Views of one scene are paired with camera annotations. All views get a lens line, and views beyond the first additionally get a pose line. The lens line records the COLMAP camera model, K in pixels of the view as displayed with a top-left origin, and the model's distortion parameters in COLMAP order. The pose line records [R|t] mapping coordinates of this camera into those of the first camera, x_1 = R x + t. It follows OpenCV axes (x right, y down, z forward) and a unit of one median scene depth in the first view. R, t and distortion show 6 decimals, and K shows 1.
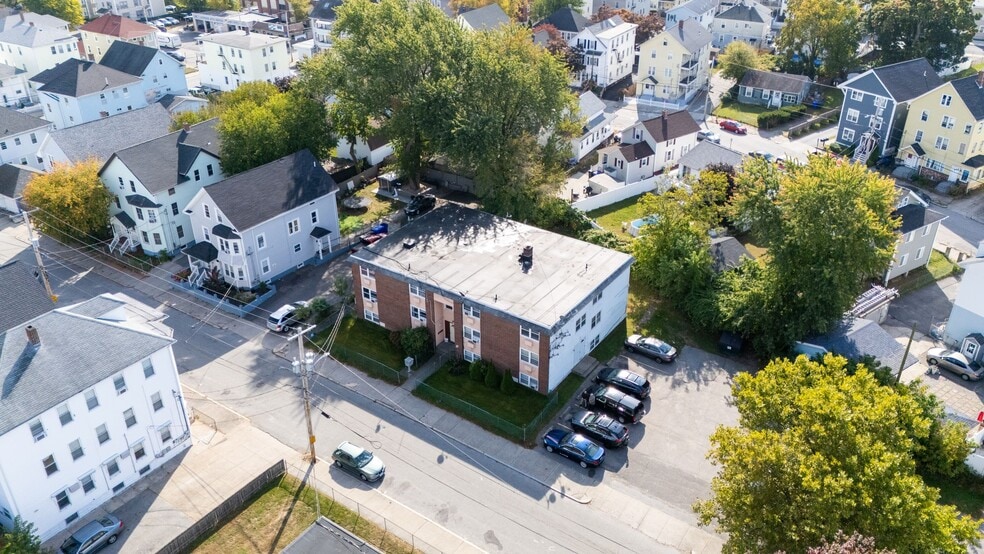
lens RADIAL K [[756.8, 0, 505.3], [0, 756.8, 269.8], [0, 0, 1]] dist [0.093352, -0.105505]
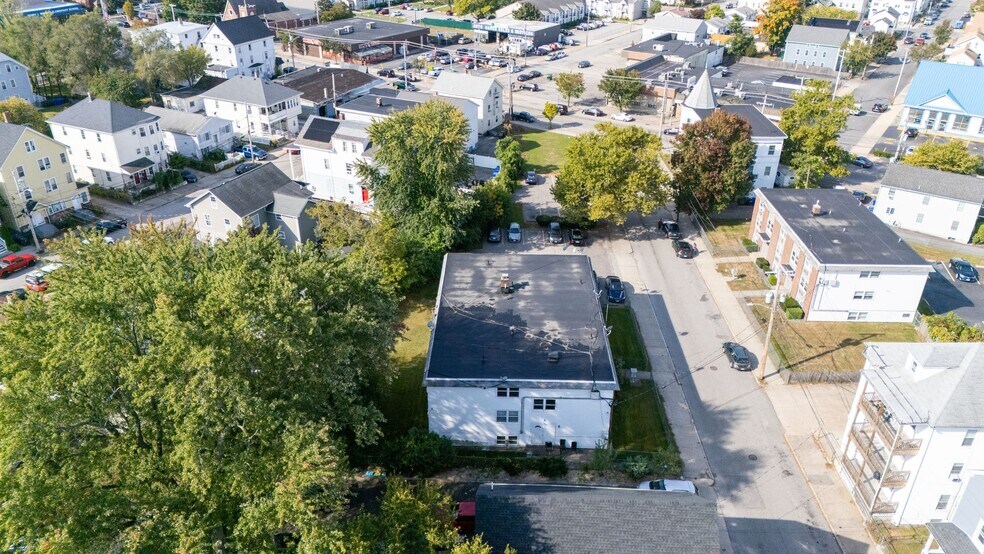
lens RADIAL K [[714.8, 0, 492.0], [0, 714.8, 277.0], [0, 0, 1]] dist [0.098716, -0.108454]
pose [[-0.542819, -0.410299, 0.732805, -0.604231], [0.406116, 0.635513, 0.656652, -0.606262], [-0.735131, 0.654047, -0.178339, 1.065593]]
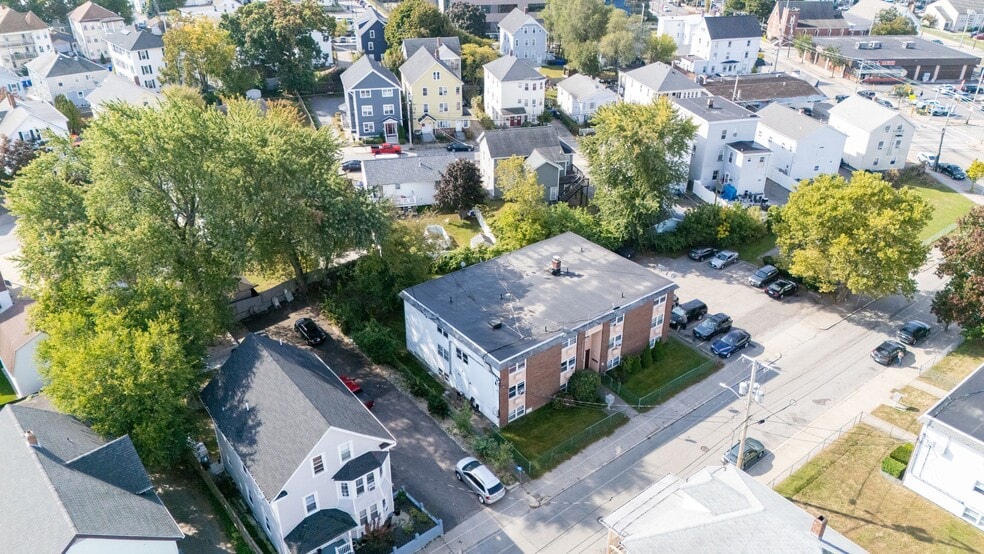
lens RADIAL K [[714.8, 0, 492.0], [0, 714.8, 277.0], [0, 0, 1]] dist [0.098716, -0.108454]
pose [[0.303600, -0.460189, 0.834298, -0.769133], [0.462214, 0.836829, 0.293386, -0.314597], [-0.833178, 0.296552, 0.466766, 0.550522]]
